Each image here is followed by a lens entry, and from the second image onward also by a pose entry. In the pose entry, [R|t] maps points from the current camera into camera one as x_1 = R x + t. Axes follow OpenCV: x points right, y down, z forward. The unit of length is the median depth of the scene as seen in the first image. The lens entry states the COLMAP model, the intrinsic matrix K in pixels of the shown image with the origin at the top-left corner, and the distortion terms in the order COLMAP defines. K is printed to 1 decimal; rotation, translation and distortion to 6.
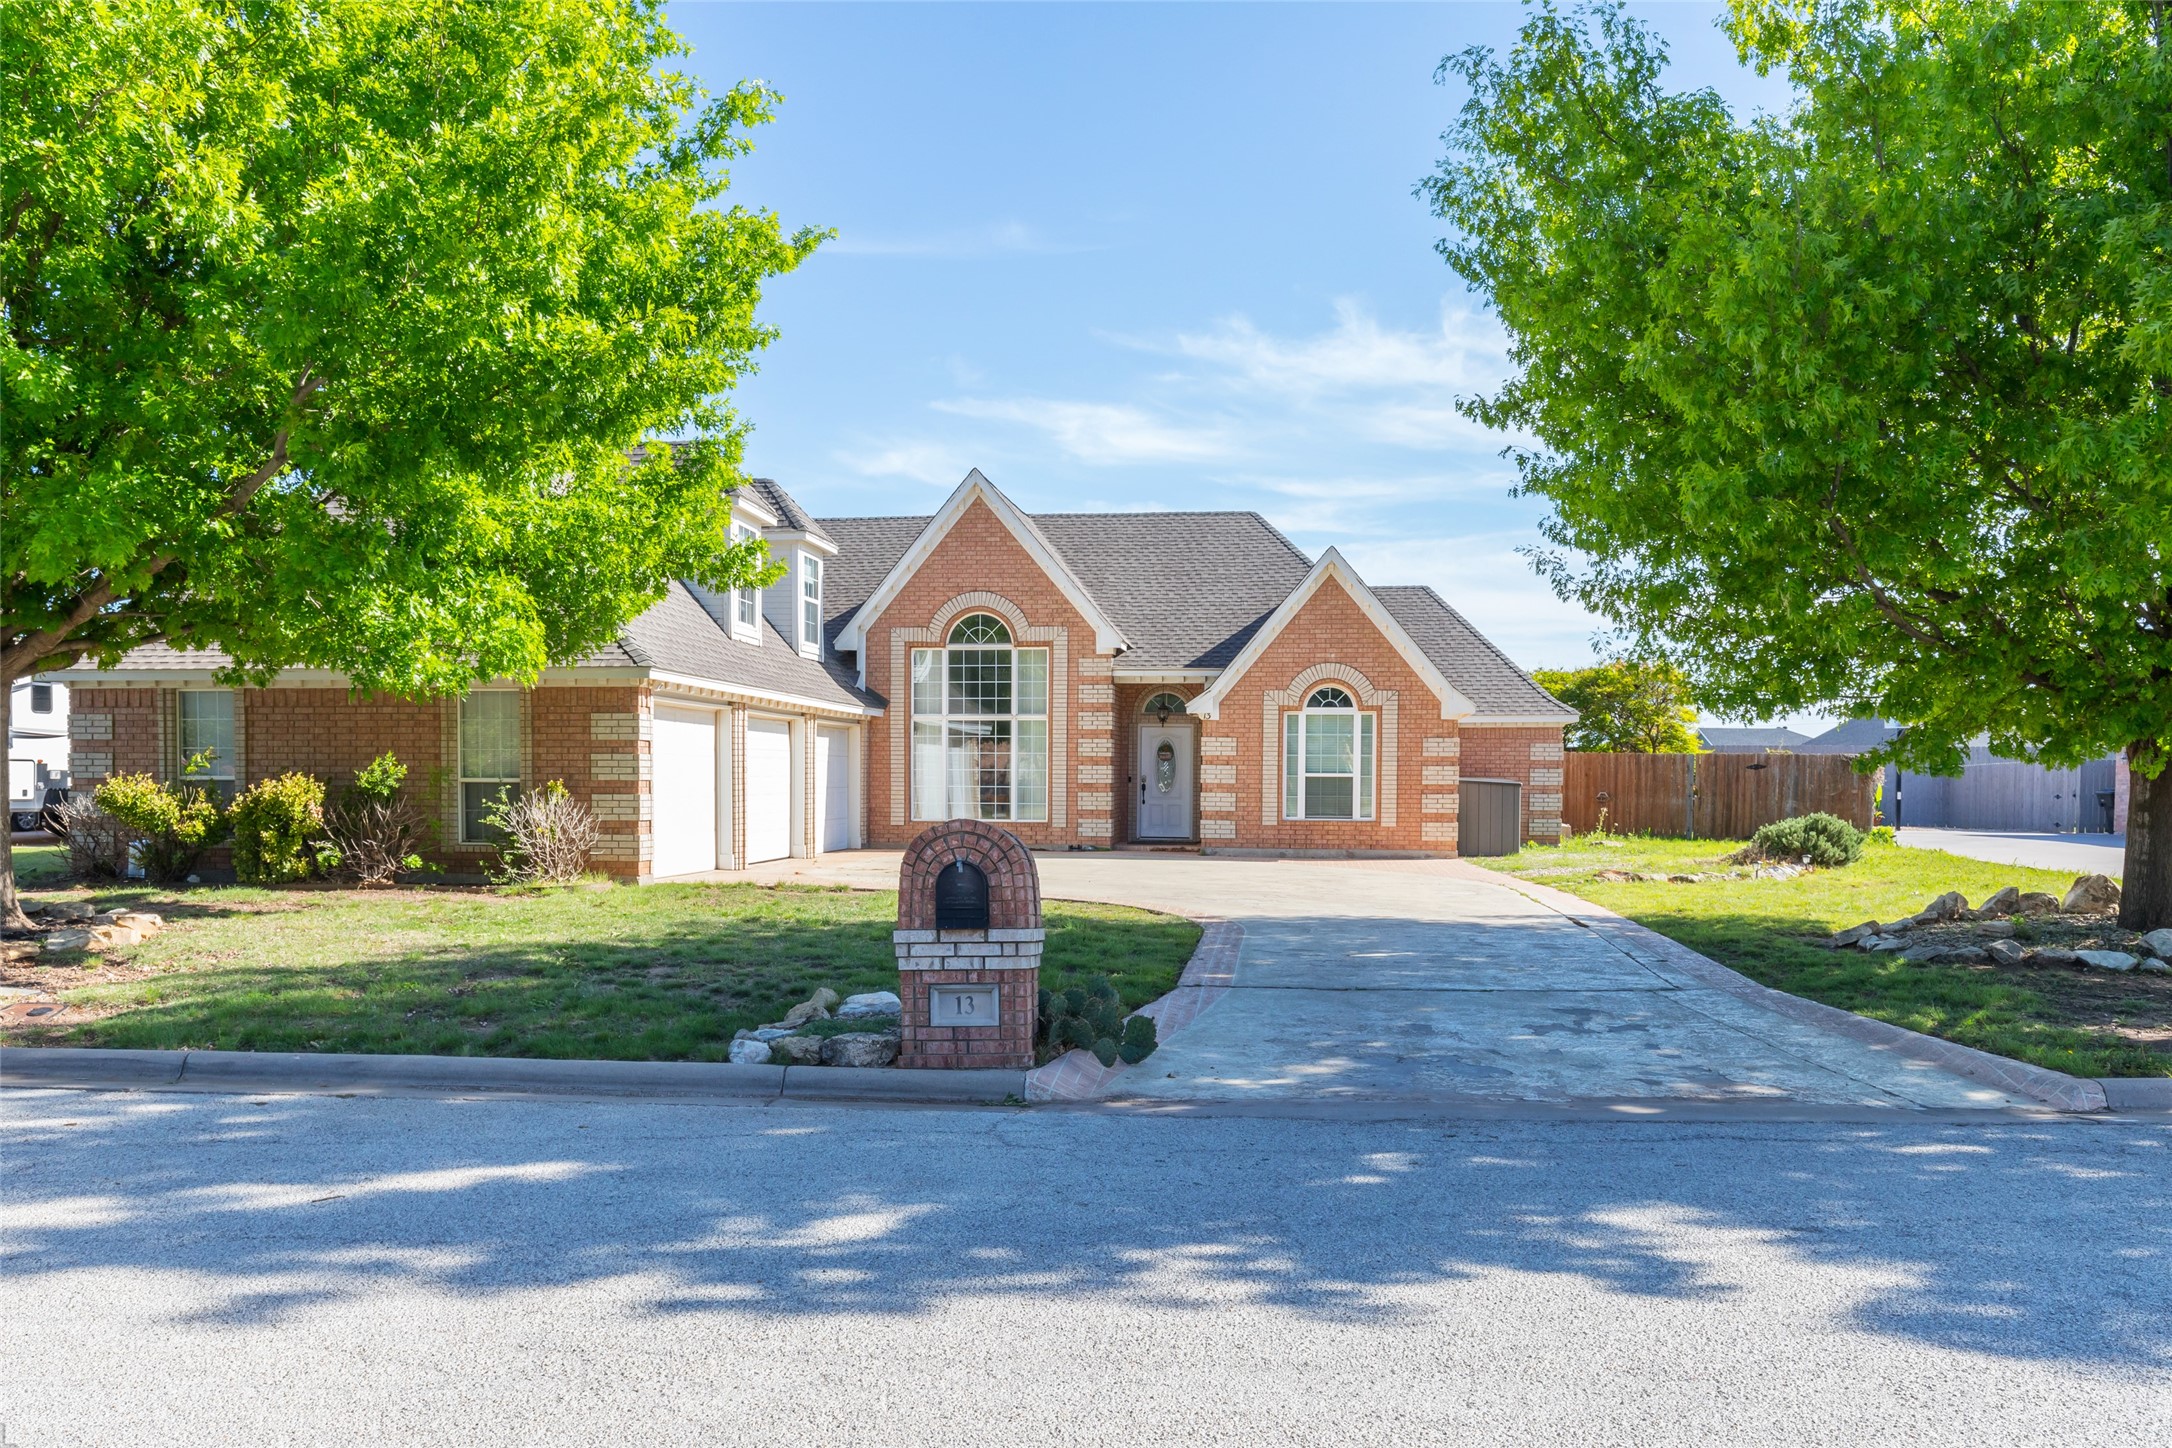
lens RADIAL K [[1693.7, 0, 1087.8], [0, 1693.7, 732.3], [0, 0, 1]] dist [0.002803, 0.000162]
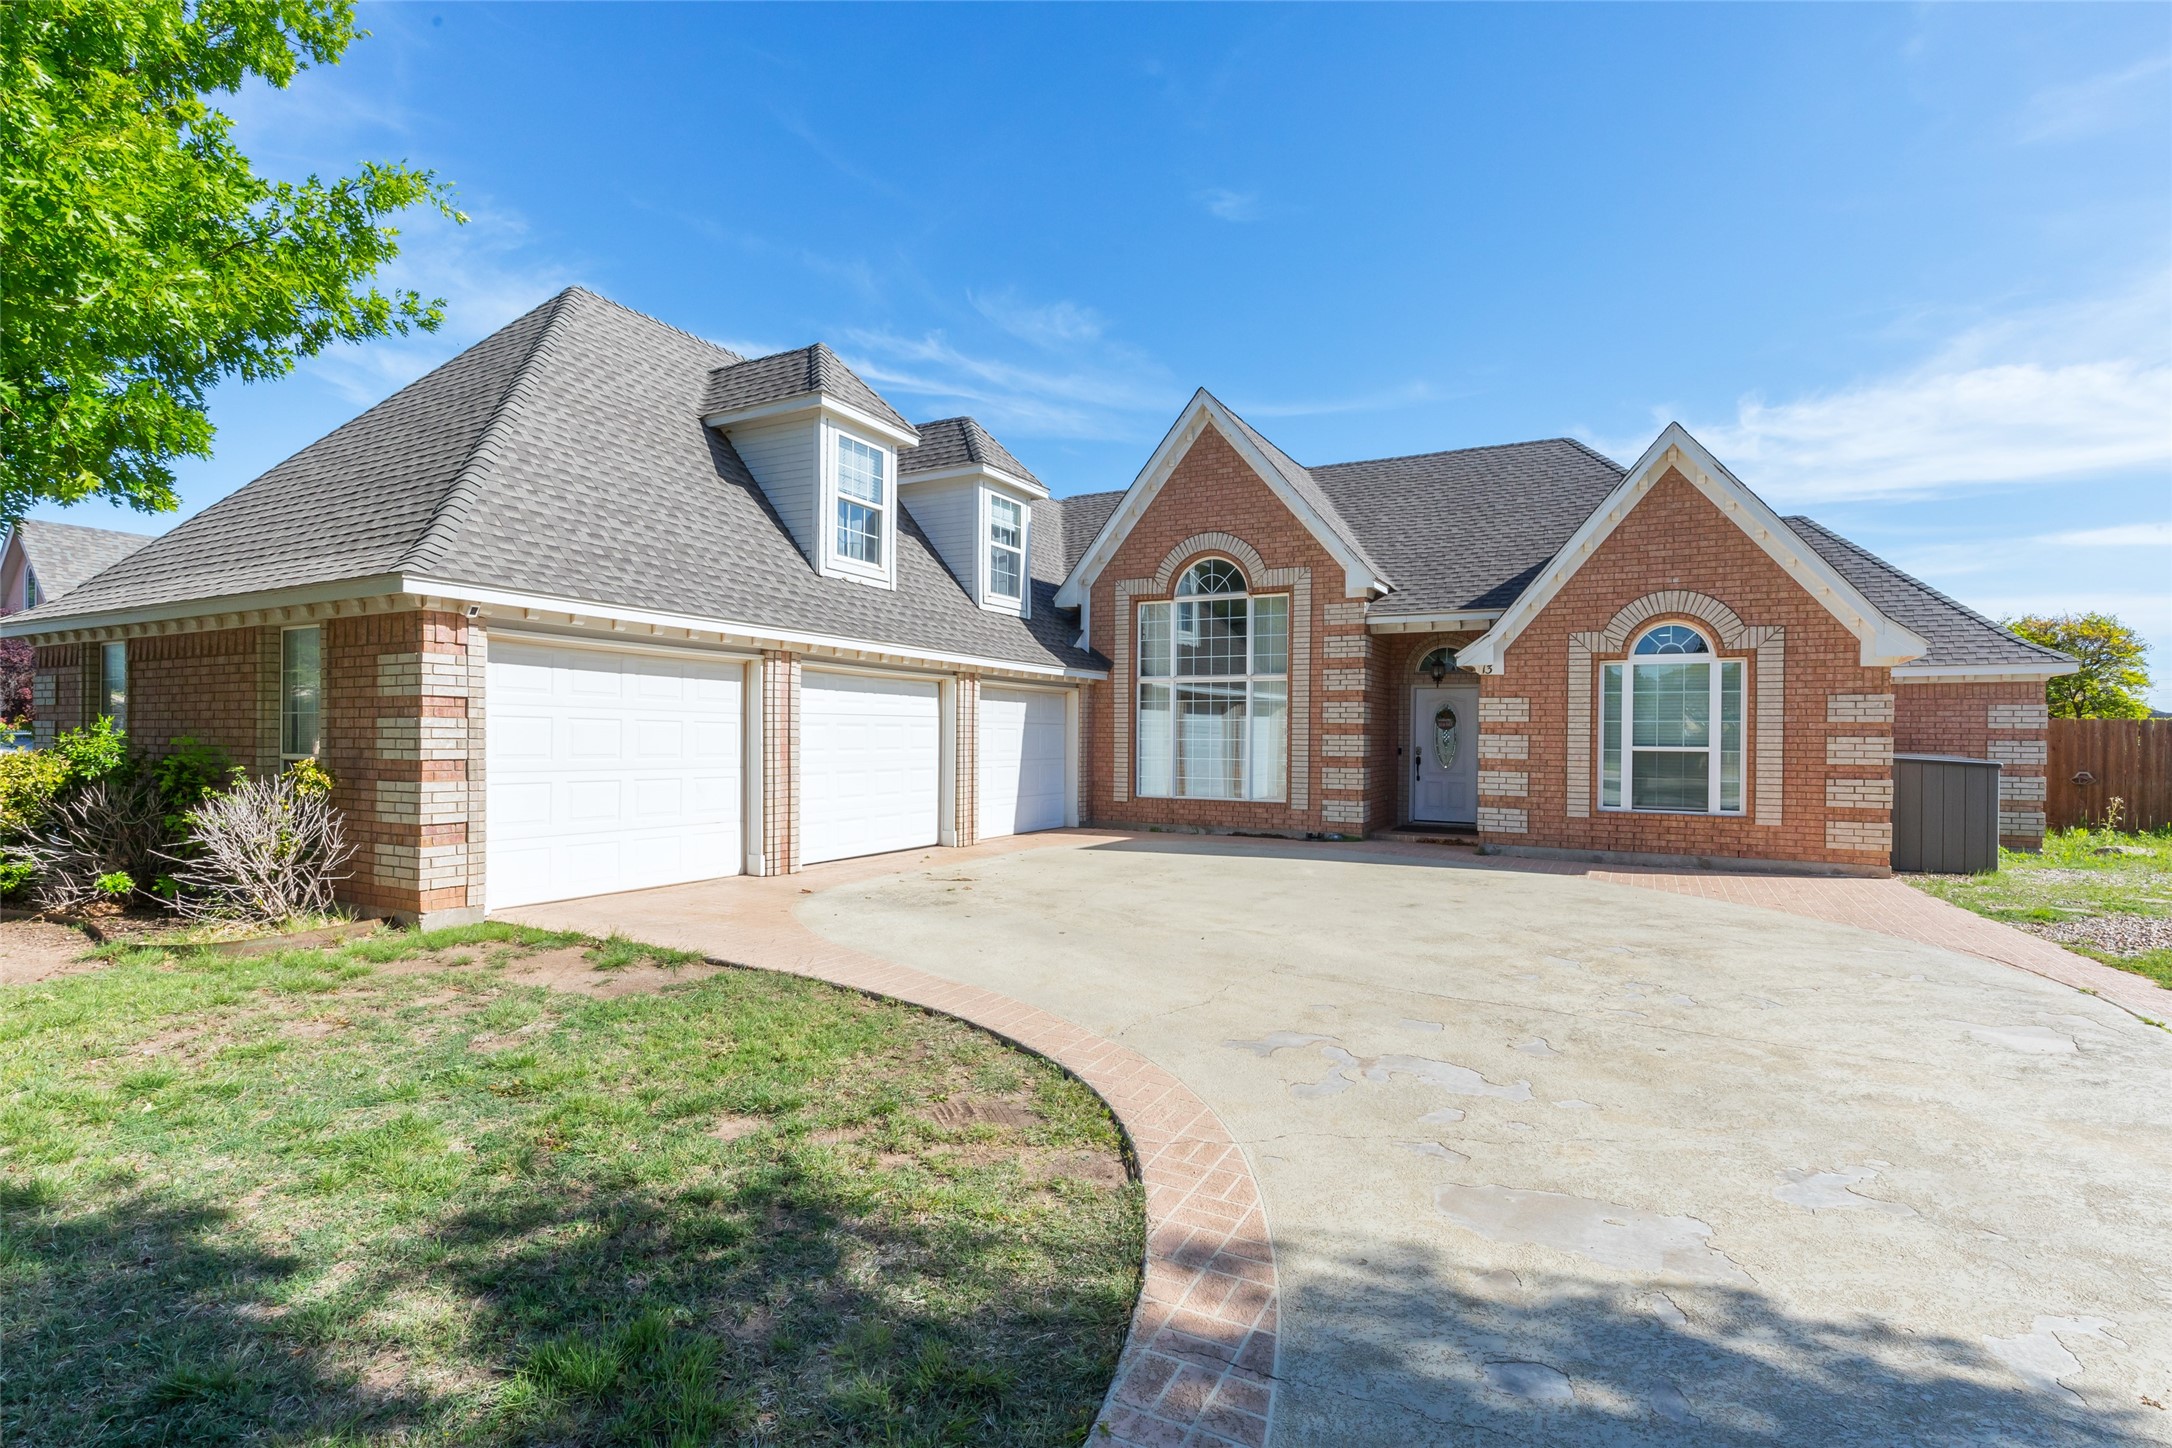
lens RADIAL K [[1044.1, 0, 1081.9], [0, 1044.1, 723.4], [0, 0, 1]] dist [-0.008695, 0.001622]
pose [[0.936333, -0.001880, -0.351109, 0.062779], [0.005849, 0.999930, 0.010242, 0.008297], [0.351066, -0.011643, 0.936278, 0.488288]]
